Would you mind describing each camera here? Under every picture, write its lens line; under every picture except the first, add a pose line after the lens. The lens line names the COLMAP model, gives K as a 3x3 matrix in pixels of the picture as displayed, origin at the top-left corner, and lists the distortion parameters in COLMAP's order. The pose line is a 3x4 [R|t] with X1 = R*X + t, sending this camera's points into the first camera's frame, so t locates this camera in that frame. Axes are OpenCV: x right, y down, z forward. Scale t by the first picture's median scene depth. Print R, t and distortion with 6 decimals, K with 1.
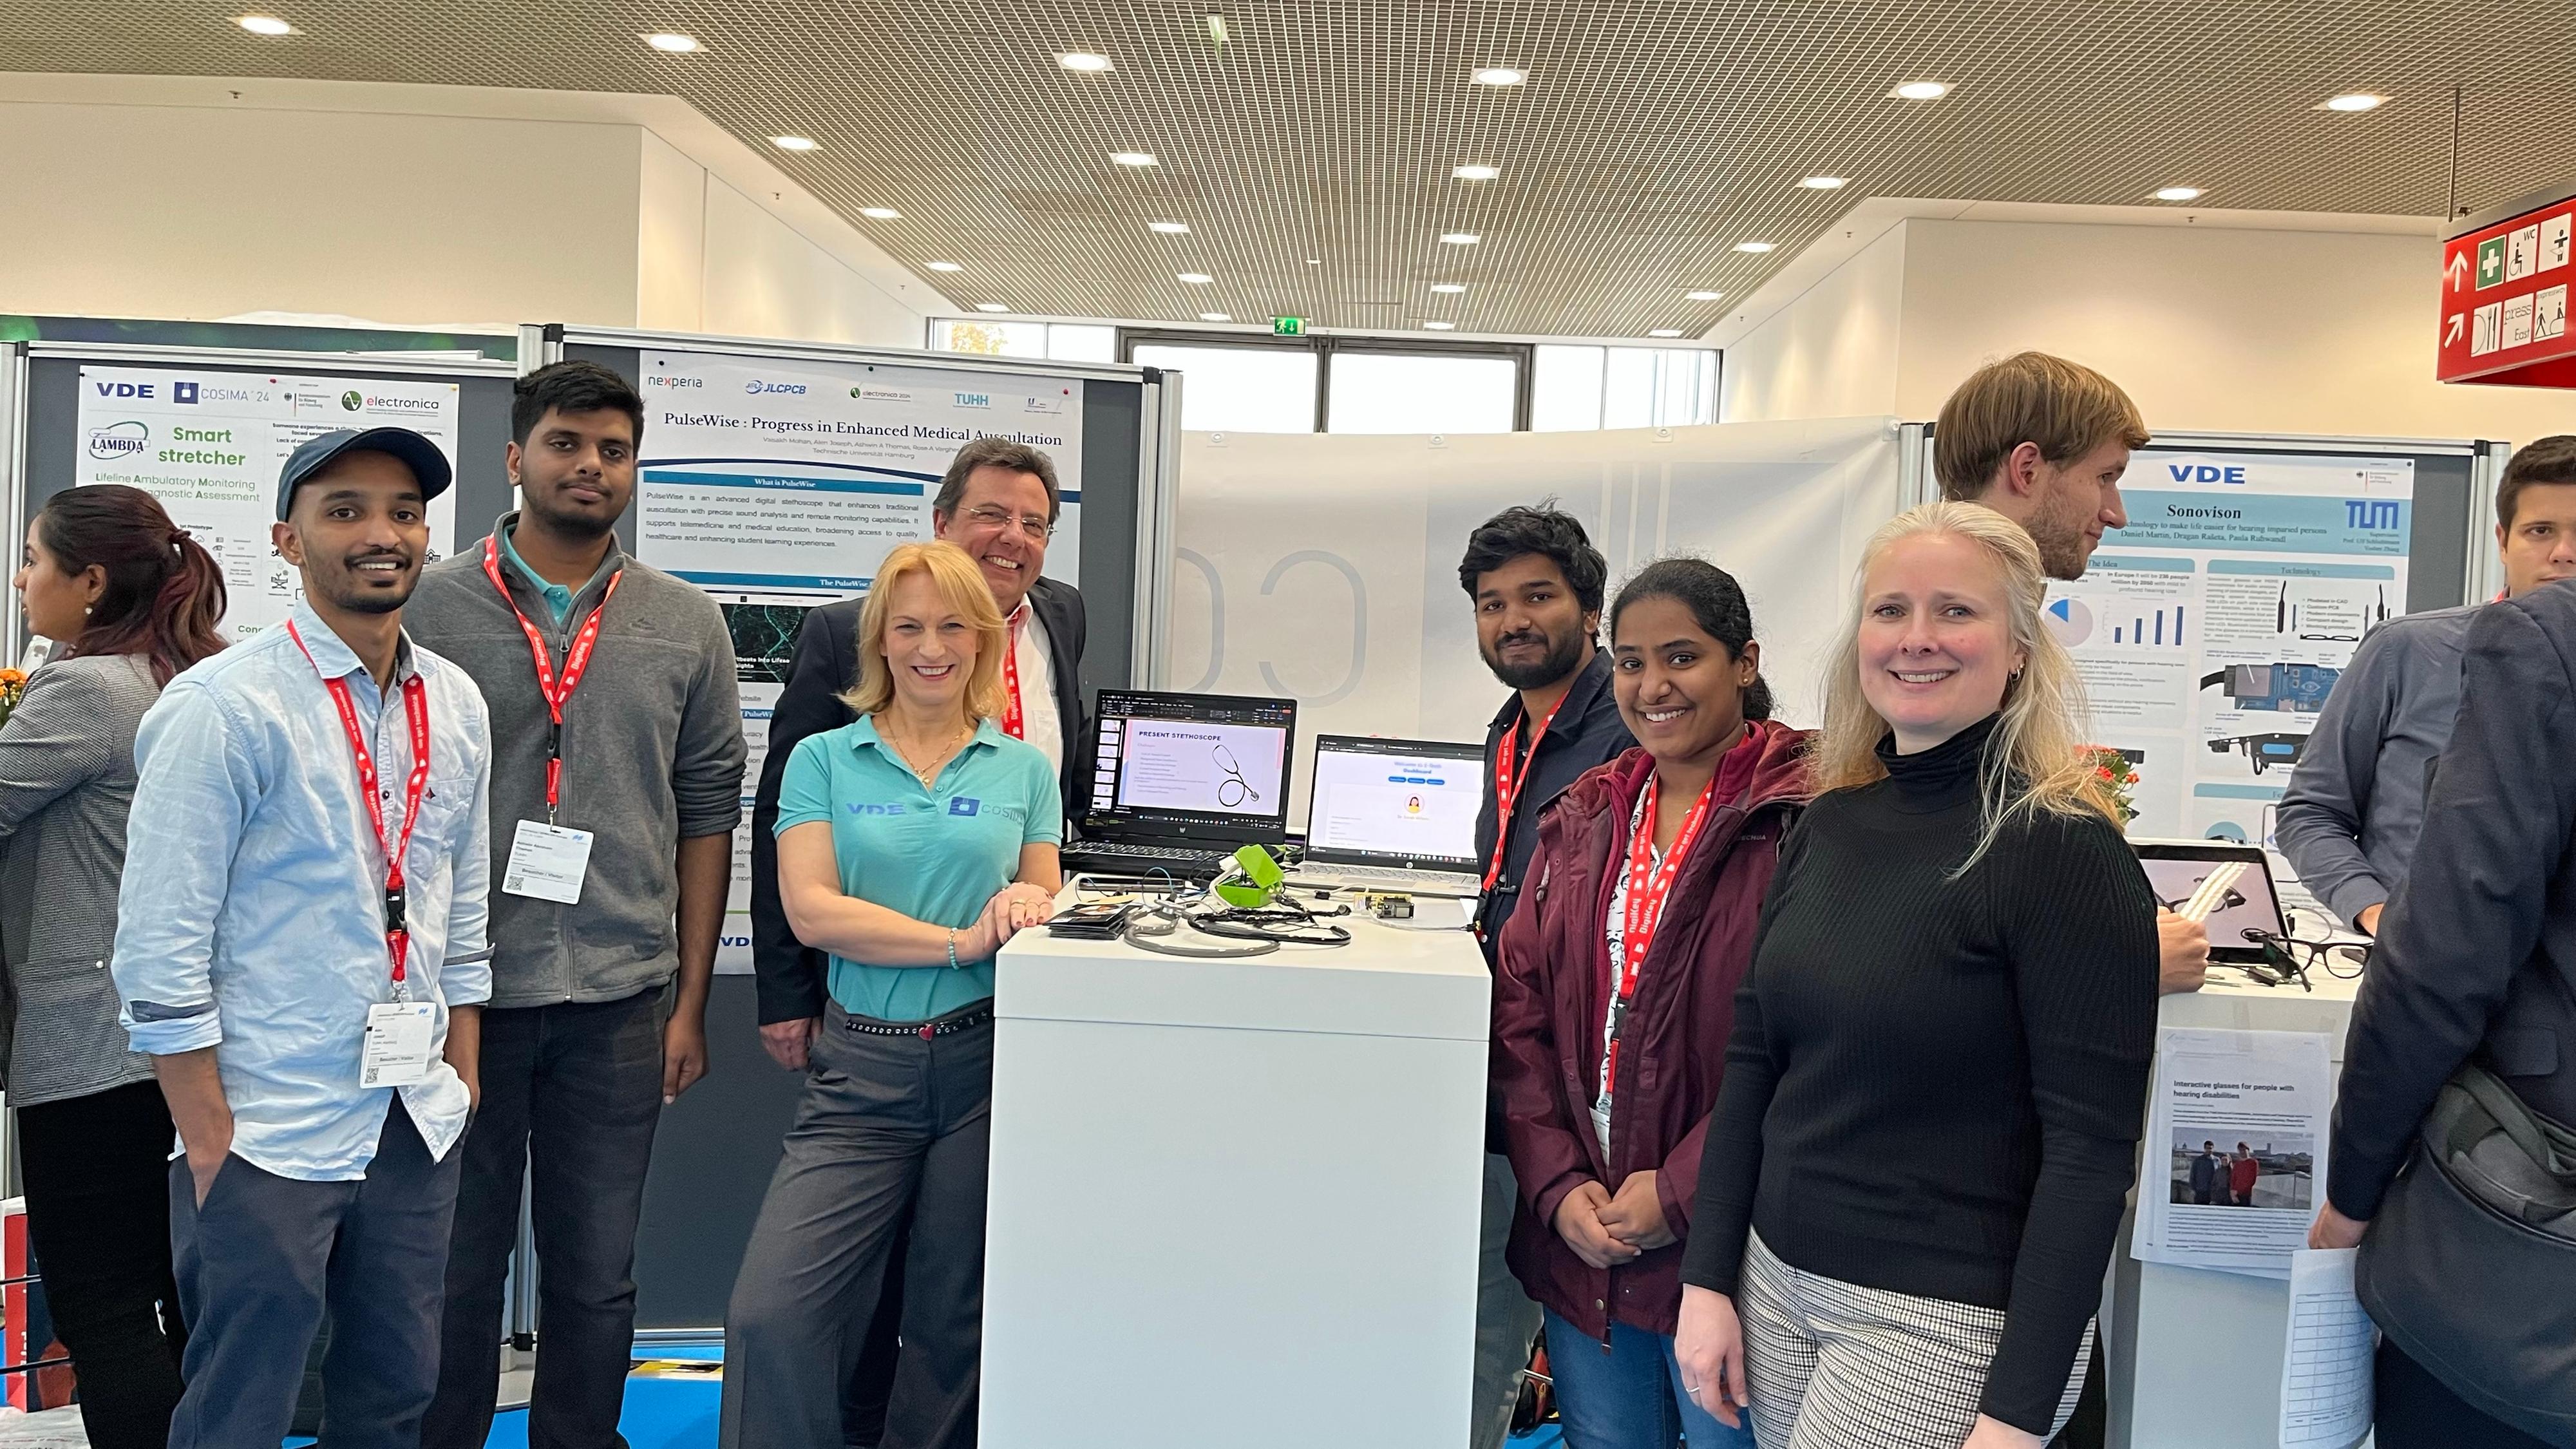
lens RADIAL K [[1957.3, 0, 1285.4], [0, 1957.3, 707.9], [0, 0, 1]] dist [0.054850, -0.065406]
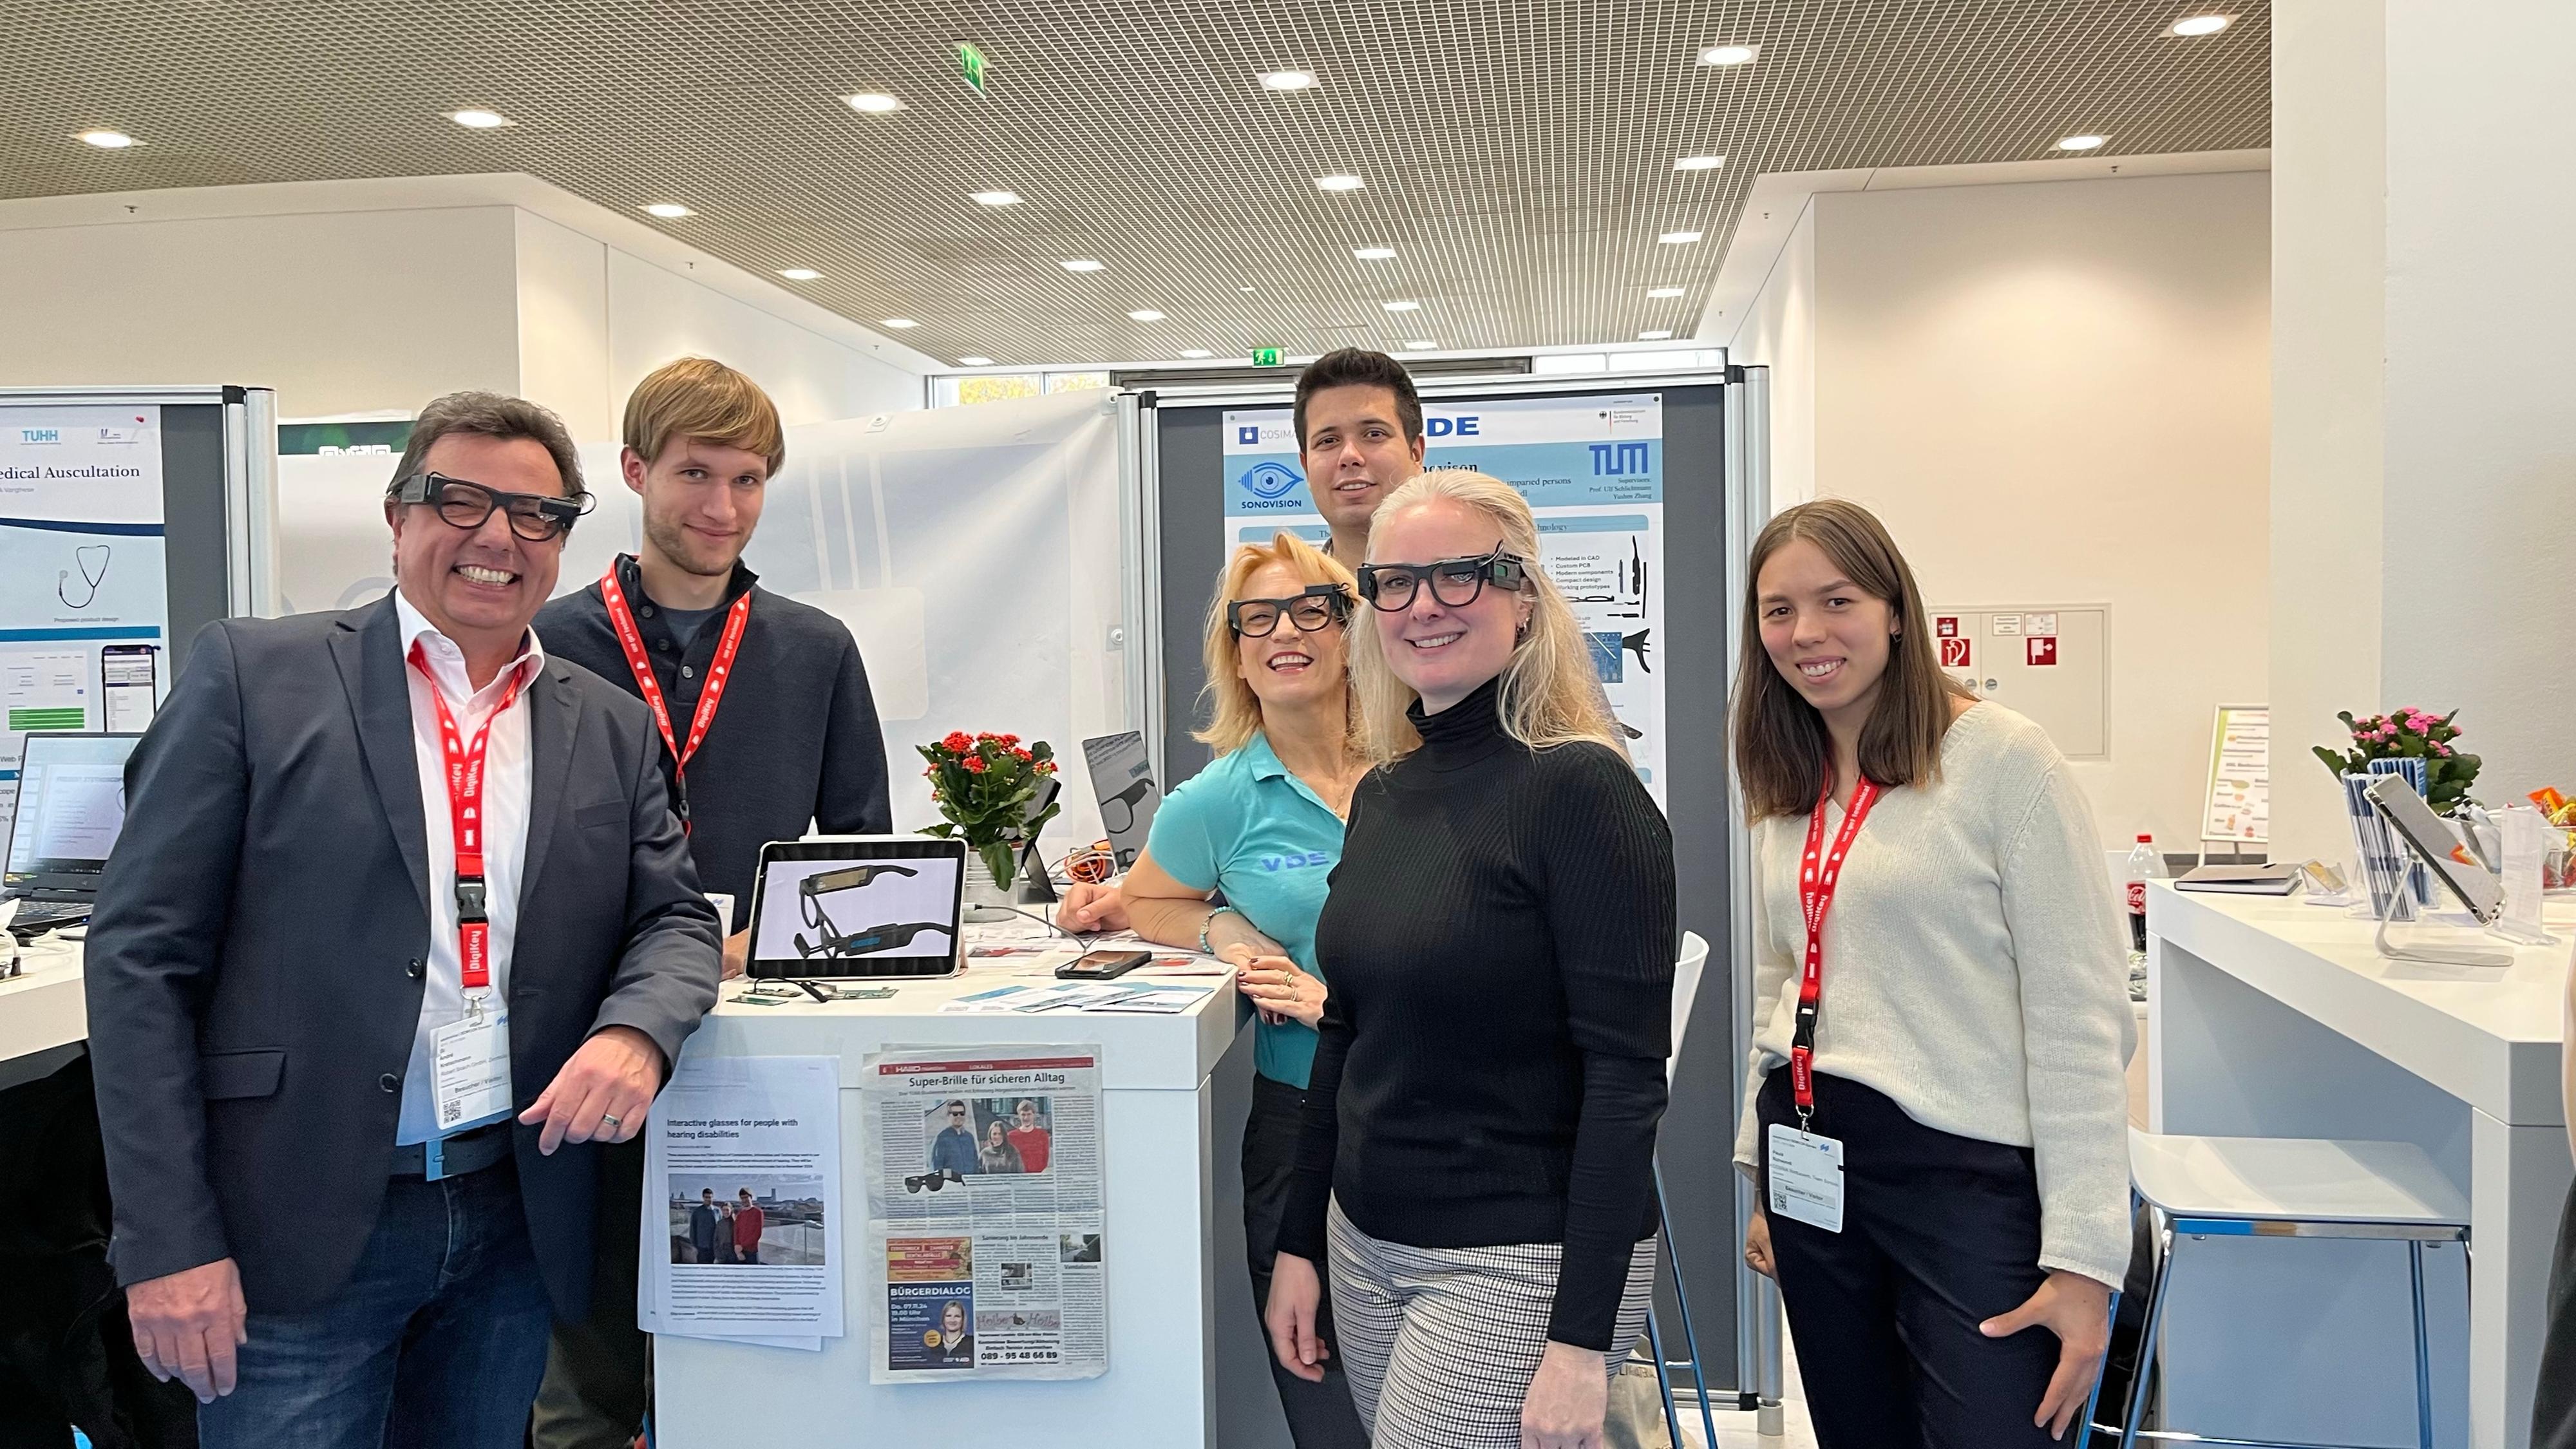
lens RADIAL K [[1957.3, 0, 1294.1], [0, 1957.3, 720.5], [0, 0, 1]] dist [0.054850, -0.065406]
pose [[0.993281, -0.056450, -0.101026, 0.482714], [0.054915, 0.998330, -0.017910, 0.027746], [0.101868, 0.012242, 0.994723, 0.105723]]
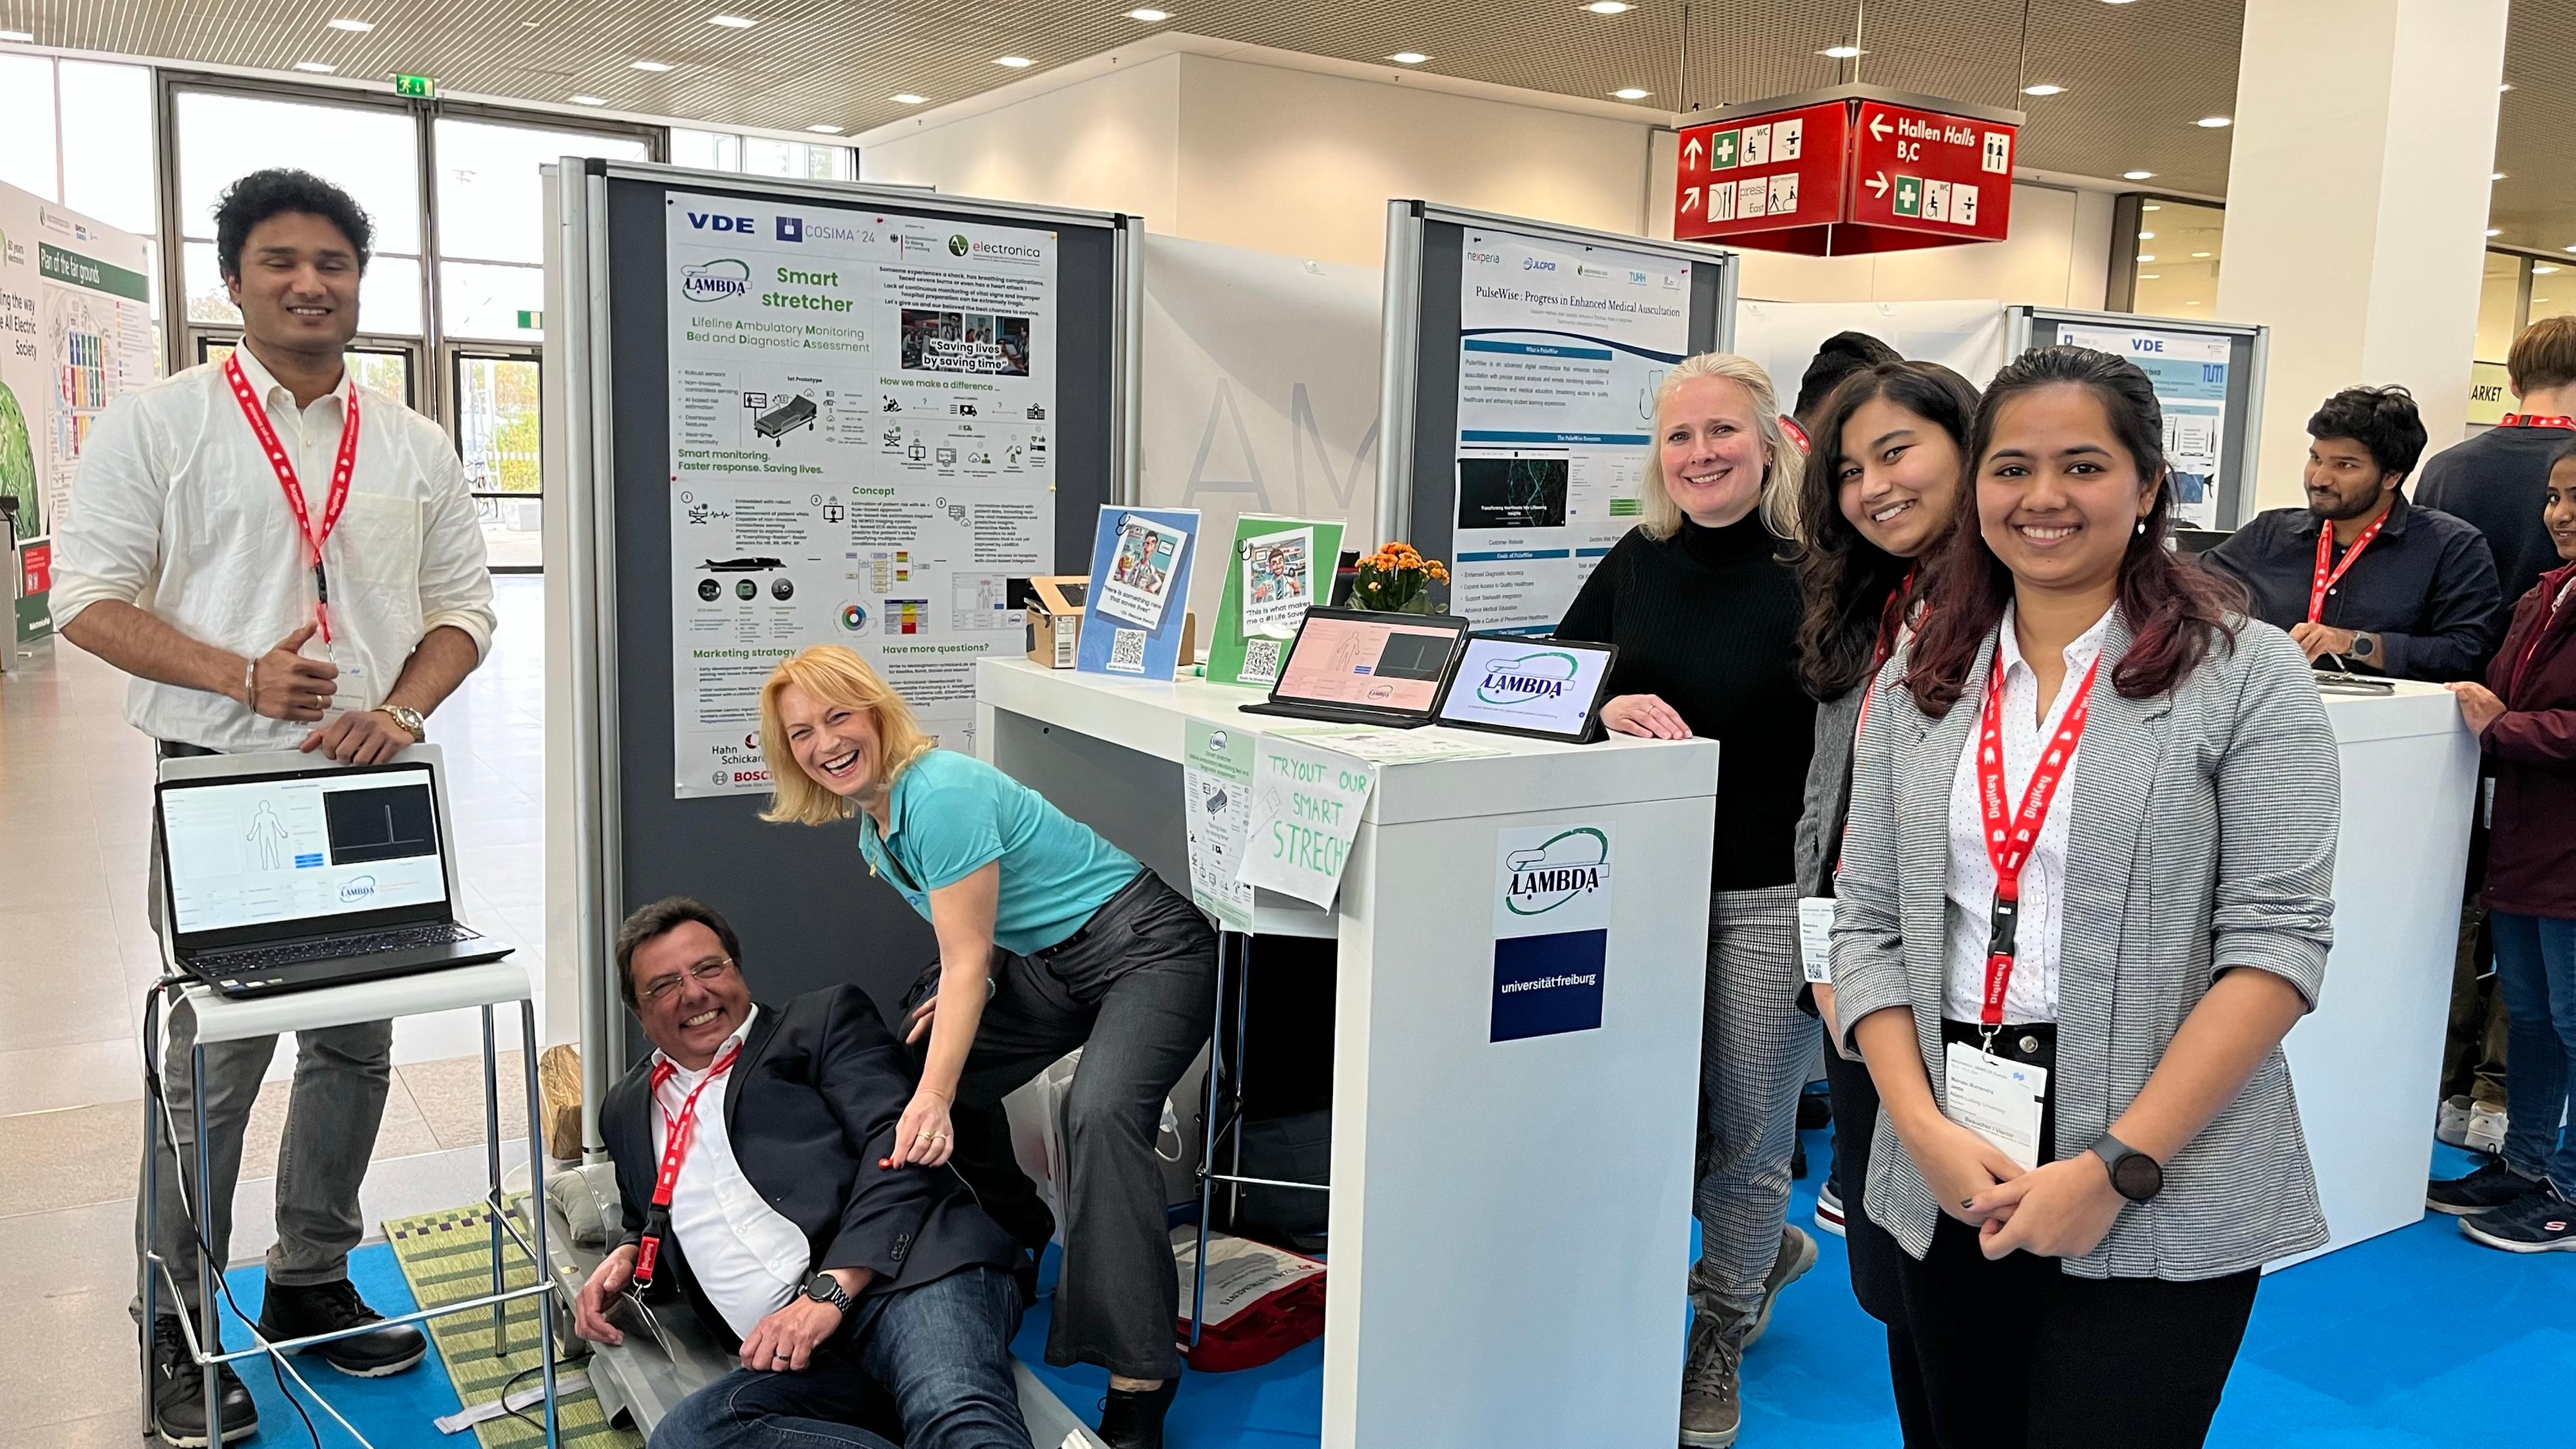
lens RADIAL K [[1957.3, 0, 1280.8], [0, 1957.3, 735.1], [0, 0, 1]] dist [0.054850, -0.065406]
pose [[0.825167, -0.099766, 0.556009, -0.927709], [0.032162, 0.990981, 0.130083, -0.041501], [-0.563973, -0.089458, 0.820934, 0.118415]]
